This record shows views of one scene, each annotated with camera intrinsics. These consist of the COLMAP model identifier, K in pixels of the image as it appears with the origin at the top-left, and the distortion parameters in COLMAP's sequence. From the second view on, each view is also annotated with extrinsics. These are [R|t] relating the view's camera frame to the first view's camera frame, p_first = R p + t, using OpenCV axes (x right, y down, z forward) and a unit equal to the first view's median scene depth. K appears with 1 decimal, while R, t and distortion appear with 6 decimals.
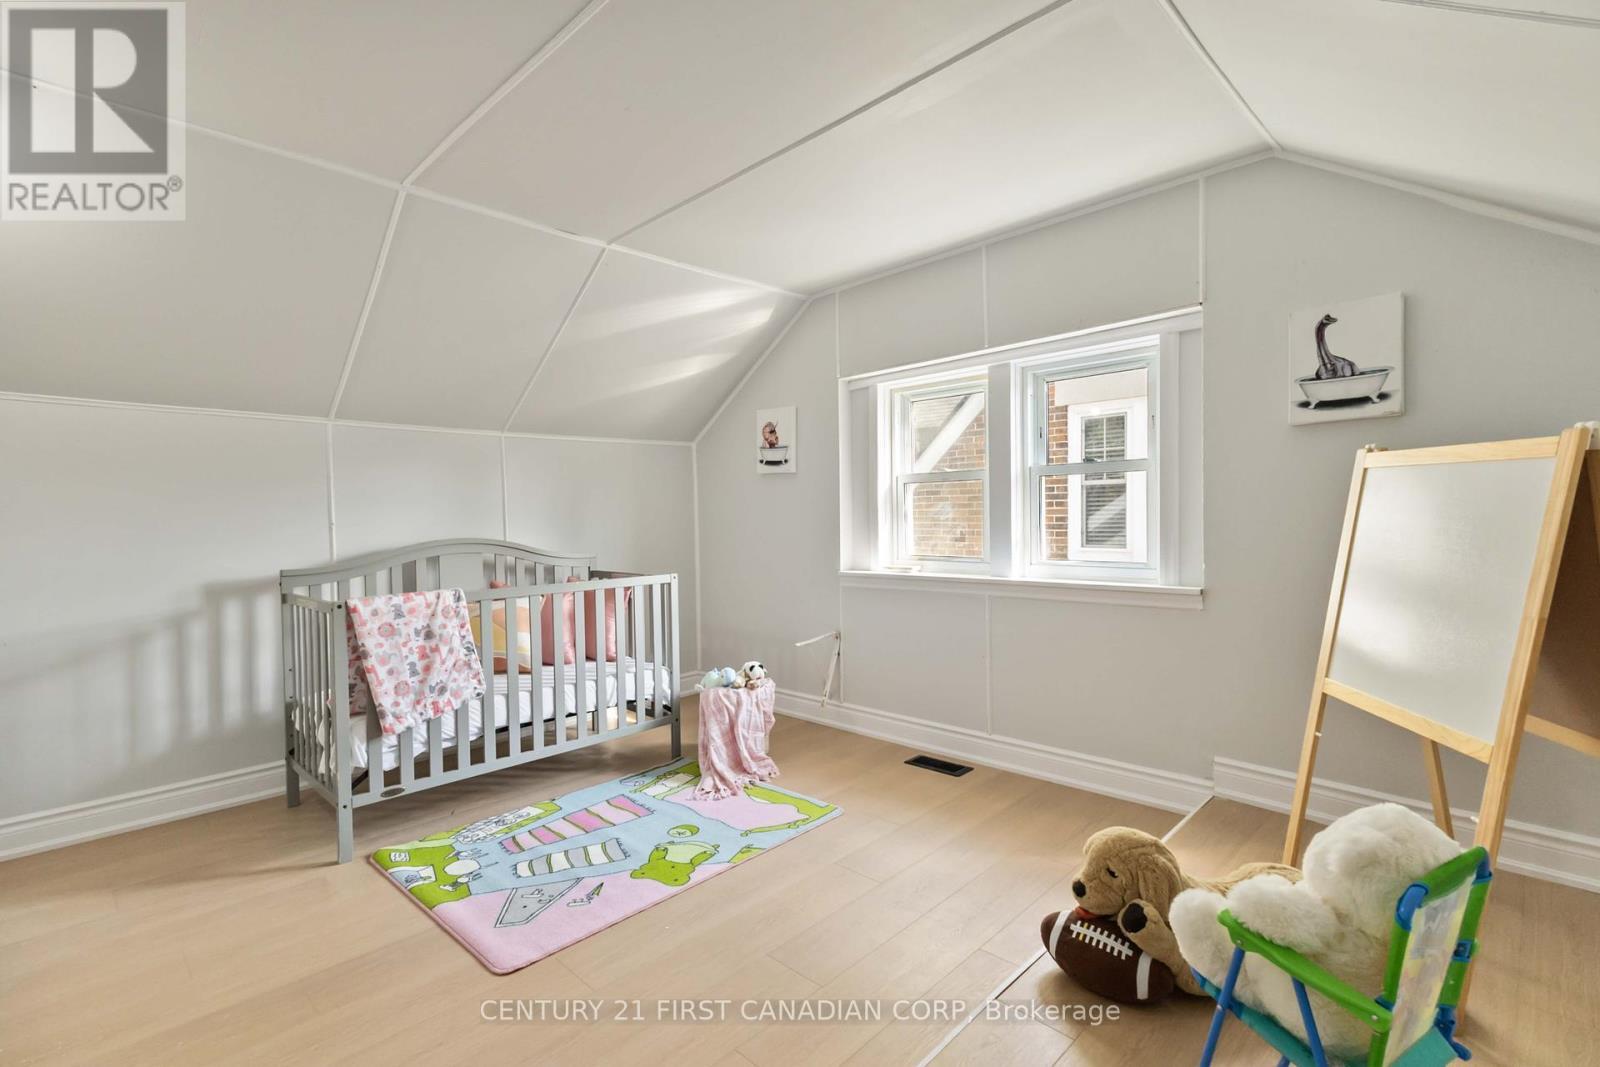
lens RADIAL K [[733.6, 0, 802.6], [0, 733.6, 529.9], [0, 0, 1]] dist [0.023734, -0.000067]
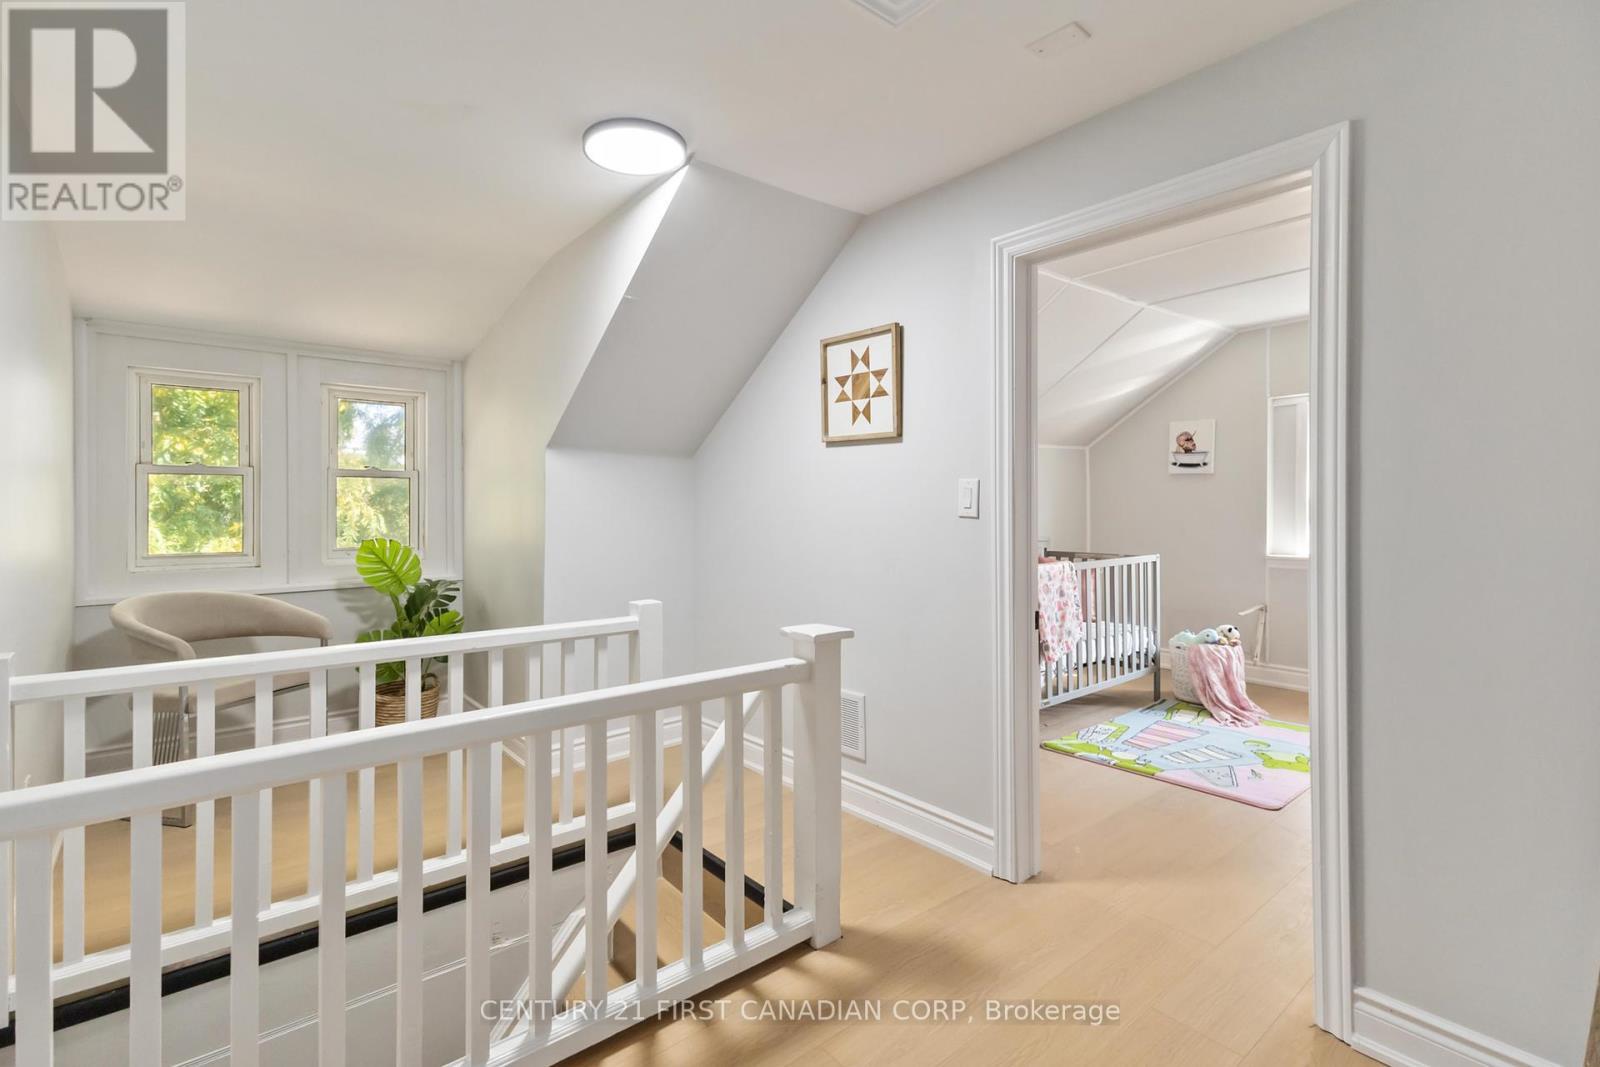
lens RADIAL K [[733.6, 0, 802.6], [0, 733.6, 529.9], [0, 0, 1]] dist [0.023734, -0.000067]
pose [[0.995249, 0.013529, -0.096414, -0.855281], [-0.012289, 0.999834, 0.013443, 0.009868], [0.096579, -0.012194, 0.995251, -0.421703]]
